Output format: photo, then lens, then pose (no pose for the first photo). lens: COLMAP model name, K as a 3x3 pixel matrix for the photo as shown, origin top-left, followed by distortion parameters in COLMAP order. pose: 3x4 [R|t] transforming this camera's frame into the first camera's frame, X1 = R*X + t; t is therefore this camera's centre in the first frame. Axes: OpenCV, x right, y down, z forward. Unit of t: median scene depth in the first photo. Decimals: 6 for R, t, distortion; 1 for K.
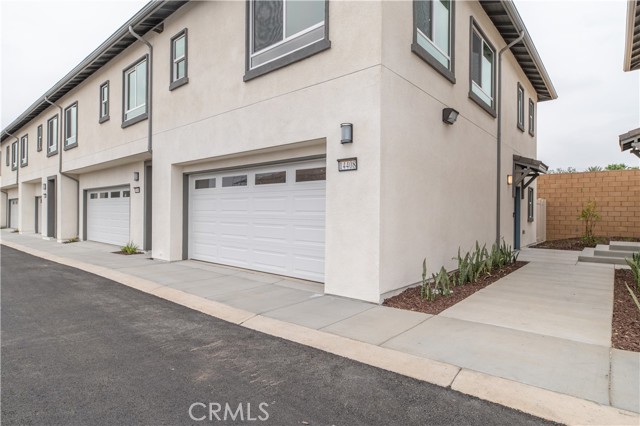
lens RADIAL K [[349.9, 0, 314.8], [0, 349.9, 214.2], [0, 0, 1]] dist [0.004218, -0.000100]
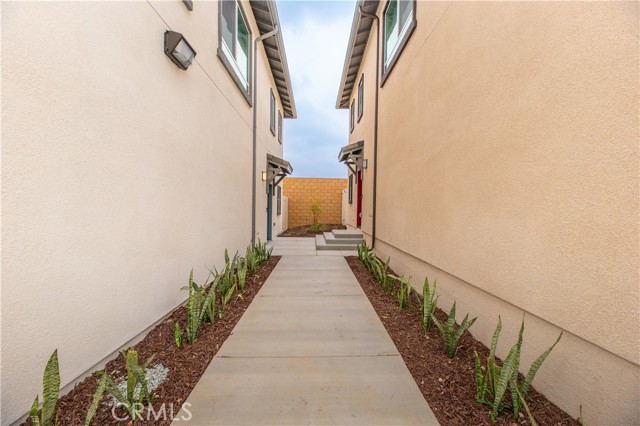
lens RADIAL K [[258.8, 0, 326.0], [0, 258.8, 210.4], [0, 0, 1]] dist [-0.002093, -0.000822]
pose [[0.731153, -0.004694, 0.682198, 0.156849], [-0.005806, 0.999897, 0.013102, -0.007773], [-0.682189, -0.013541, 0.731050, 0.294275]]
